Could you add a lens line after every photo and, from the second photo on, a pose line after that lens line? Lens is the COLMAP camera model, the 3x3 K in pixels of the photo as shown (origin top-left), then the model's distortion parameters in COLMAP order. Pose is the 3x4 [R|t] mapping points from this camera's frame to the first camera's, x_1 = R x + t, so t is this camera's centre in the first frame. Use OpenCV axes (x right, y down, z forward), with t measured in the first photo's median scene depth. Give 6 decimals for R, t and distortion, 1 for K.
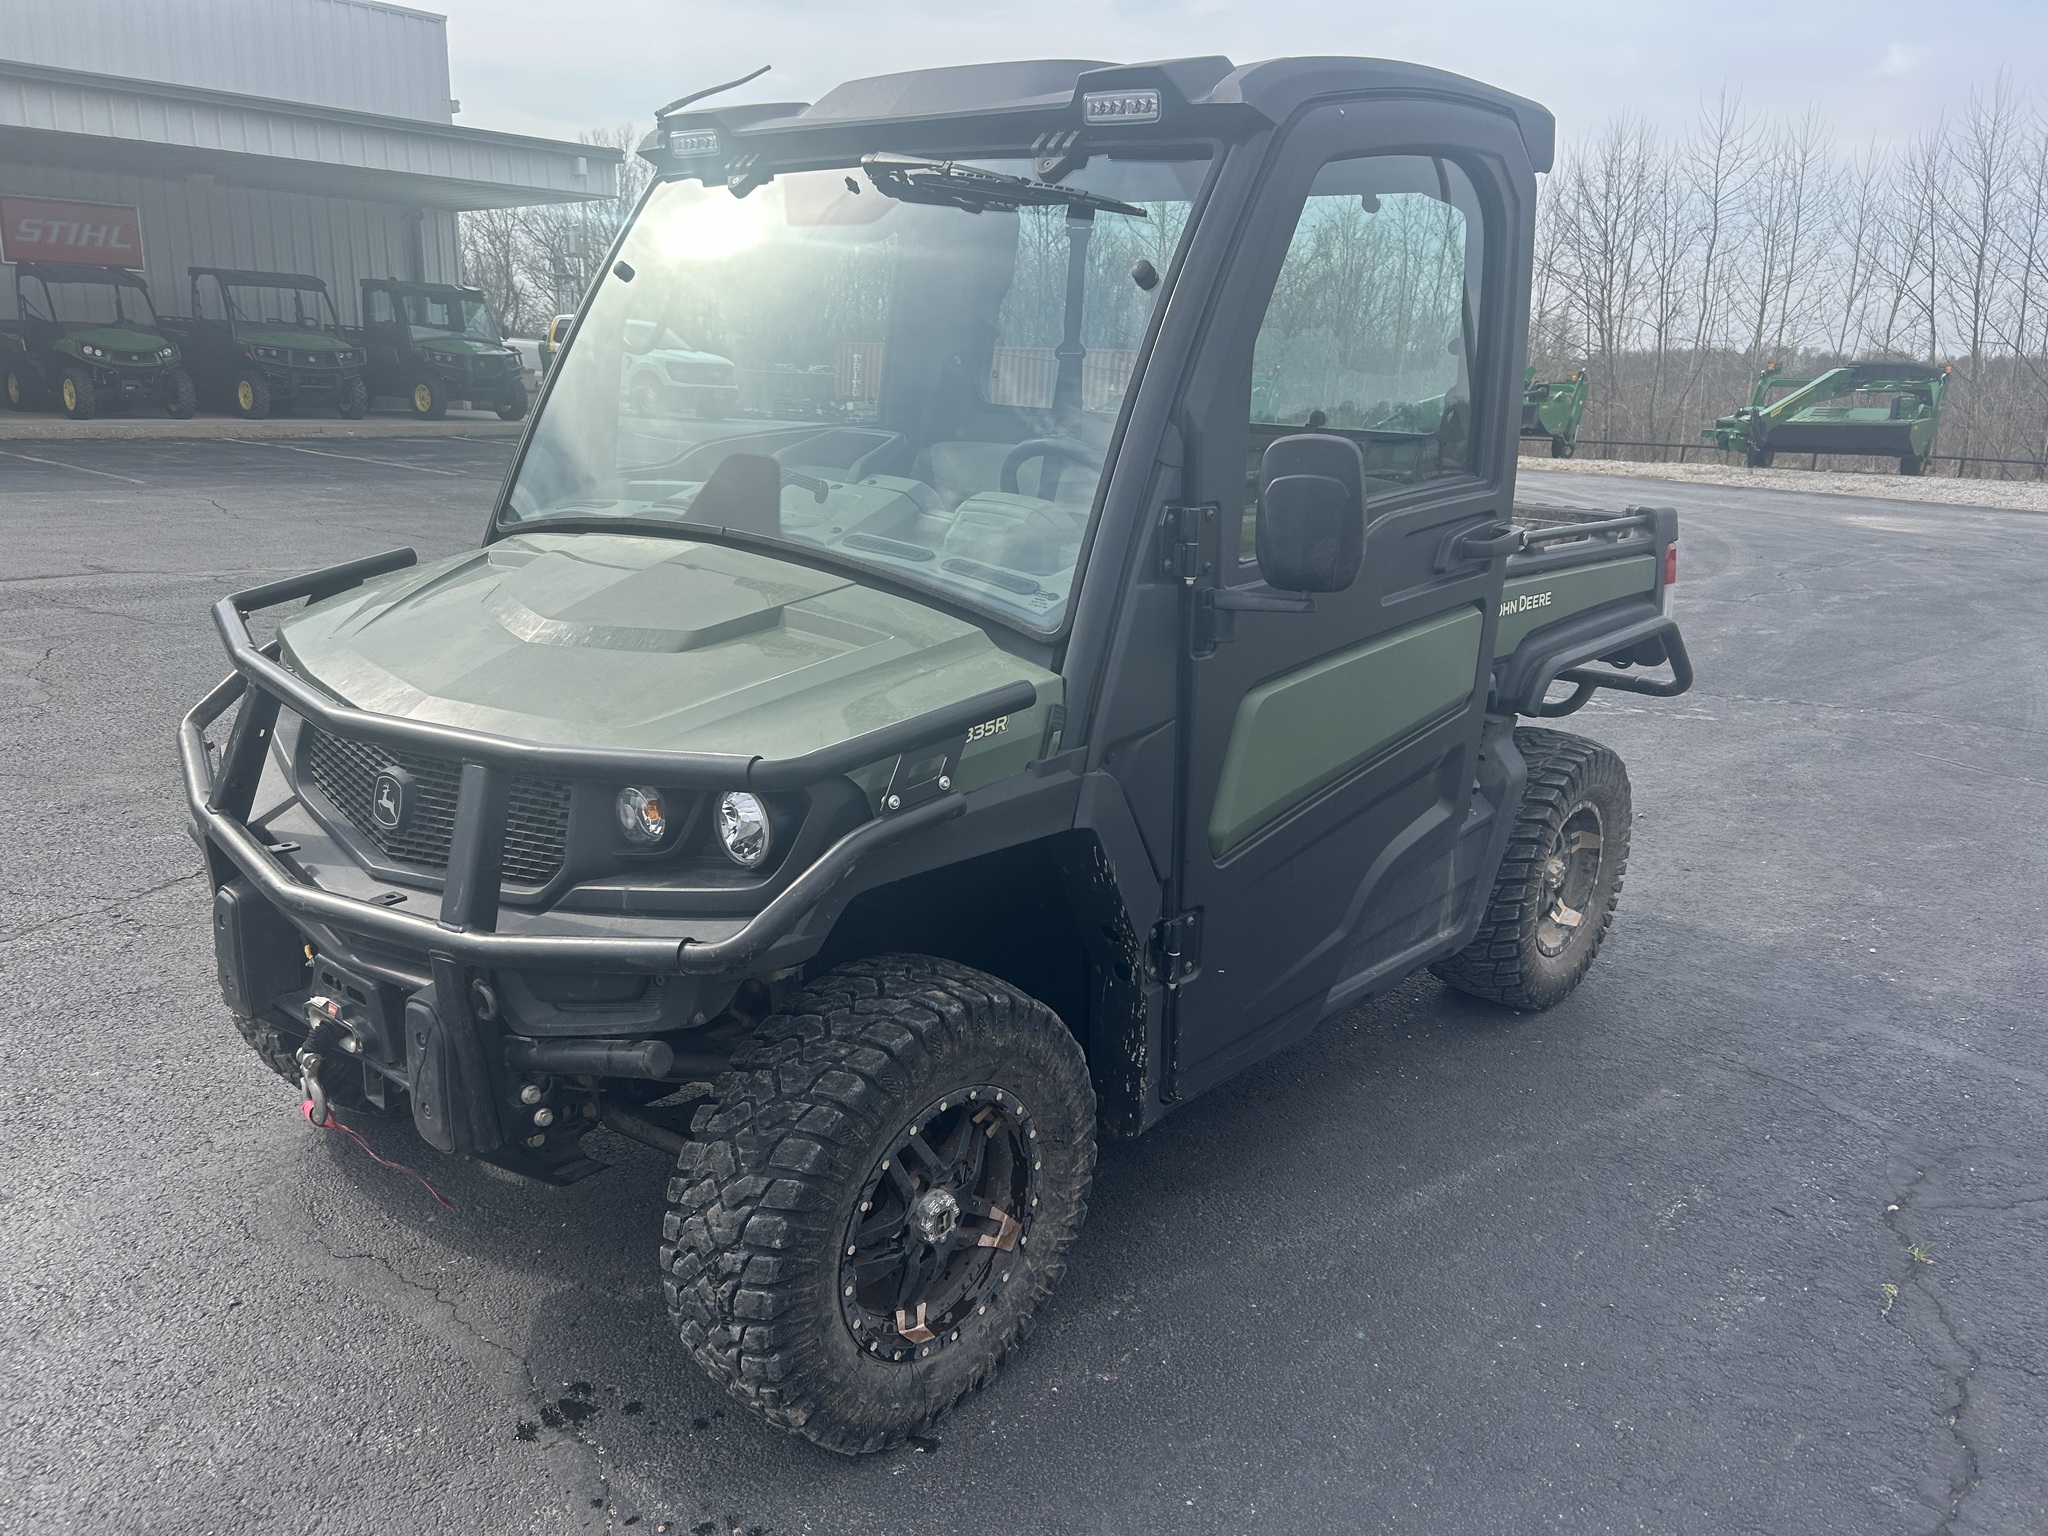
lens RADIAL K [[1544.4, 0, 1029.4], [0, 1544.4, 771.8], [0, 0, 1]] dist [0.056353, -0.063800]
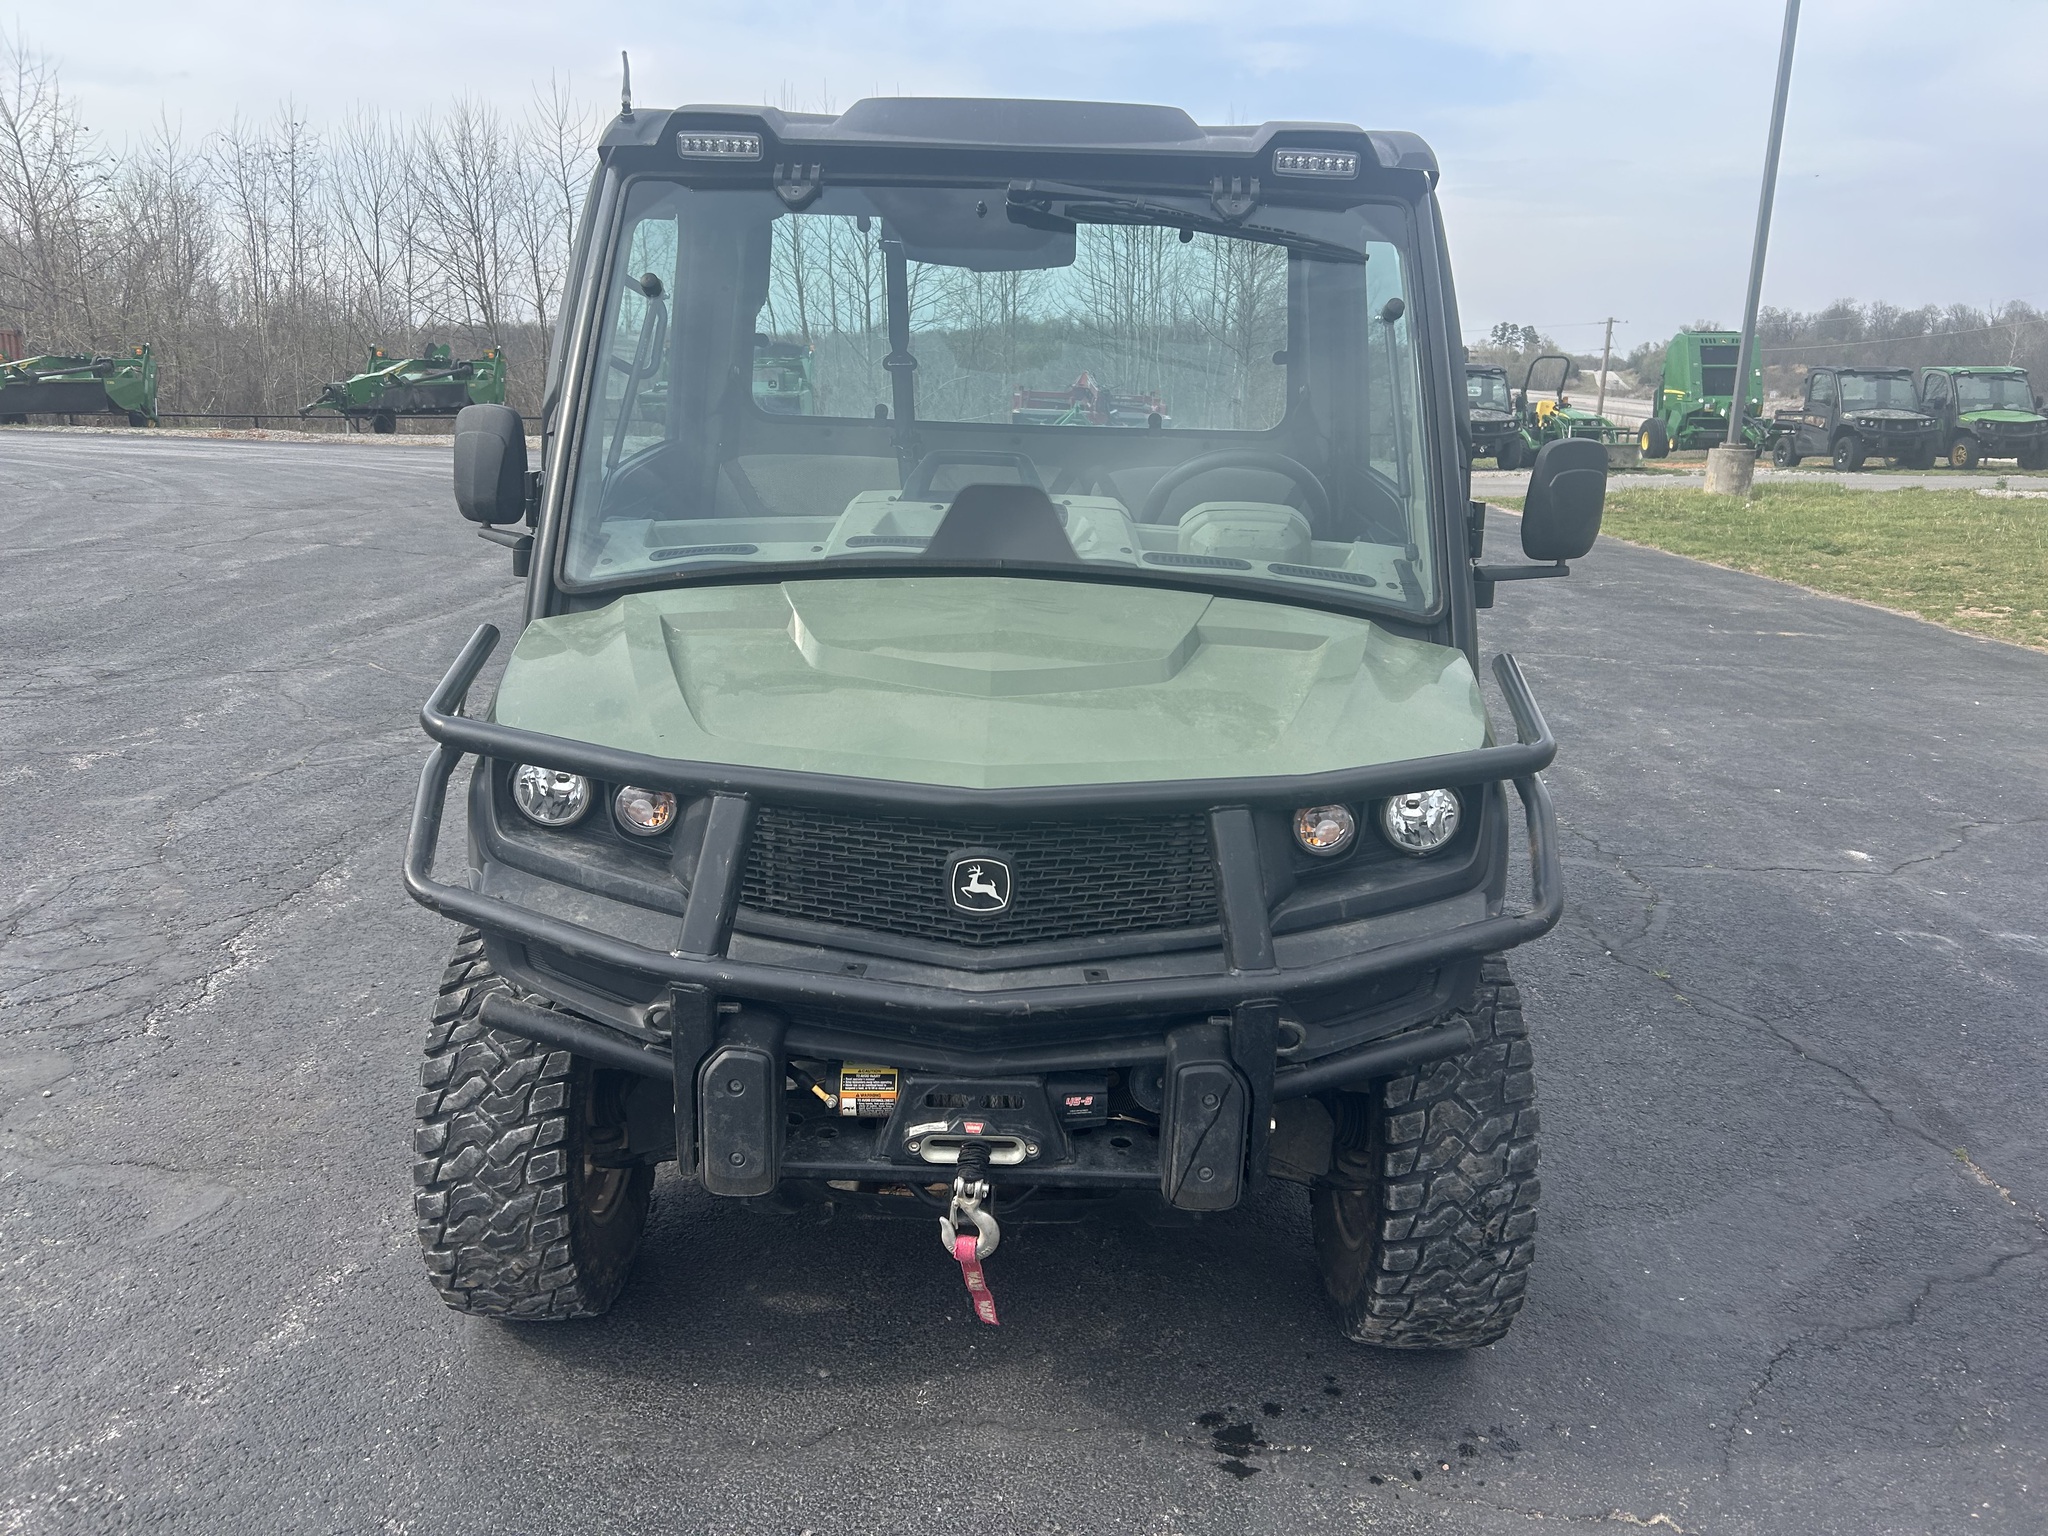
lens RADIAL K [[1544.4, 0, 1031.2], [0, 1544.4, 745.7], [0, 0, 1]] dist [0.056353, -0.063800]
pose [[0.765300, -0.167725, 0.621438, -0.602220], [0.168080, 0.984030, 0.058598, -0.070608], [-0.621342, 0.059606, 0.781269, 0.171130]]
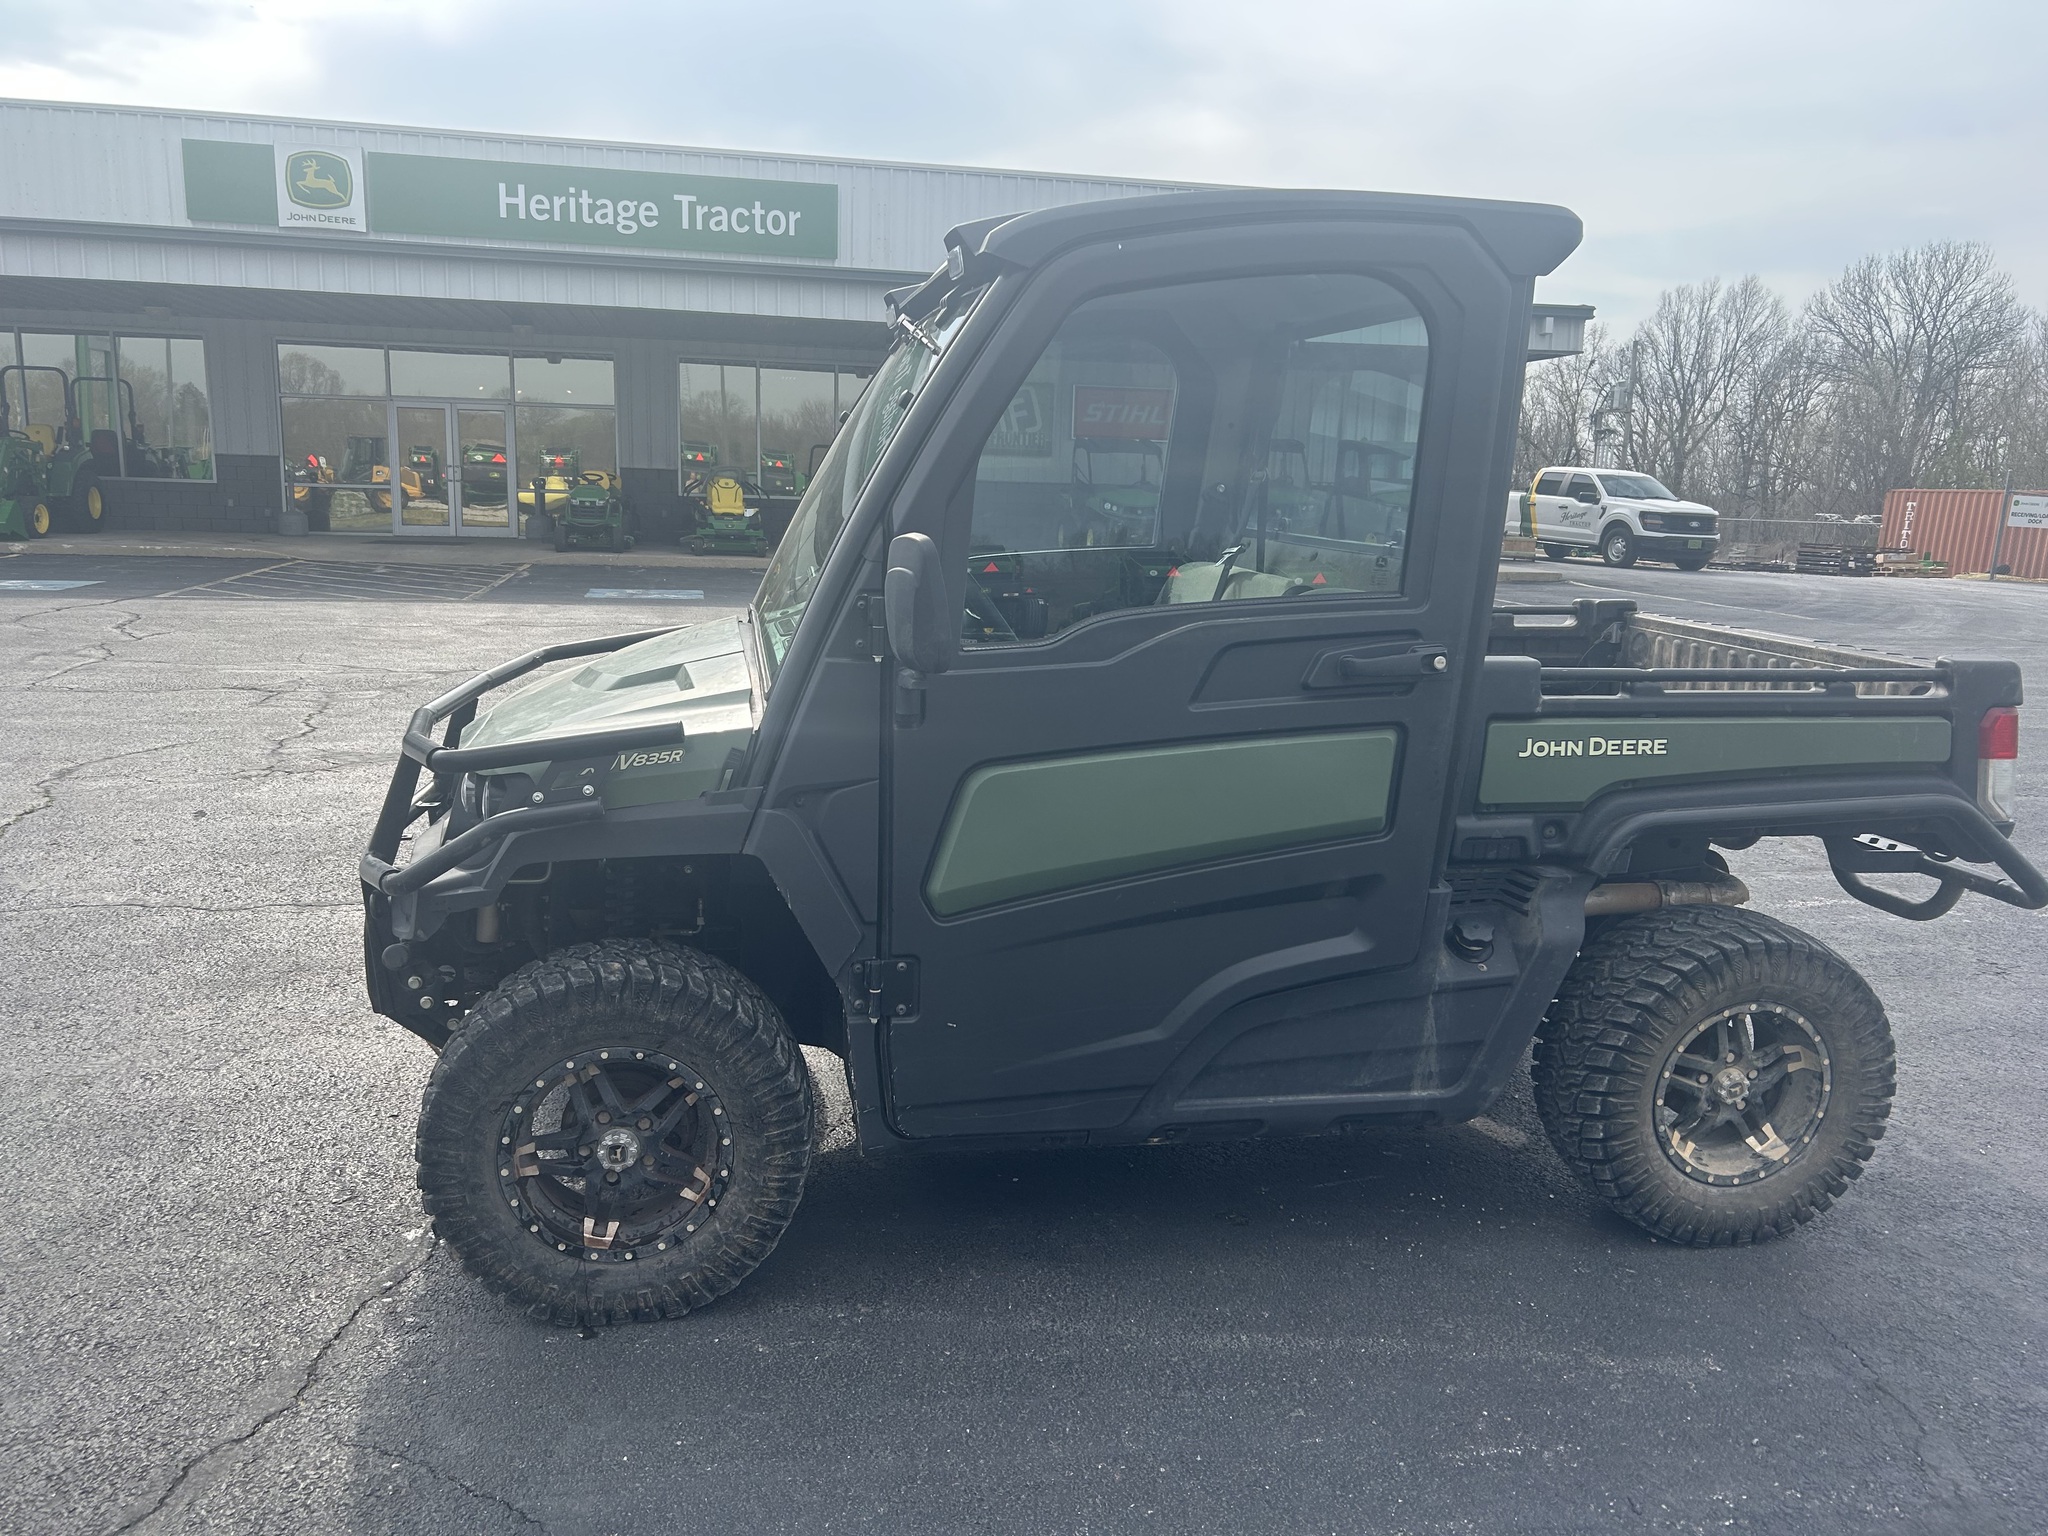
lens RADIAL K [[1544.4, 0, 1006.6], [0, 1544.4, 762.4], [0, 0, 1]] dist [0.056353, -0.063800]
pose [[0.787702, 0.095198, -0.608657, 0.562729], [-0.155980, 0.986615, -0.047550, -0.004949], [0.595983, 0.132393, 0.792008, 0.099583]]
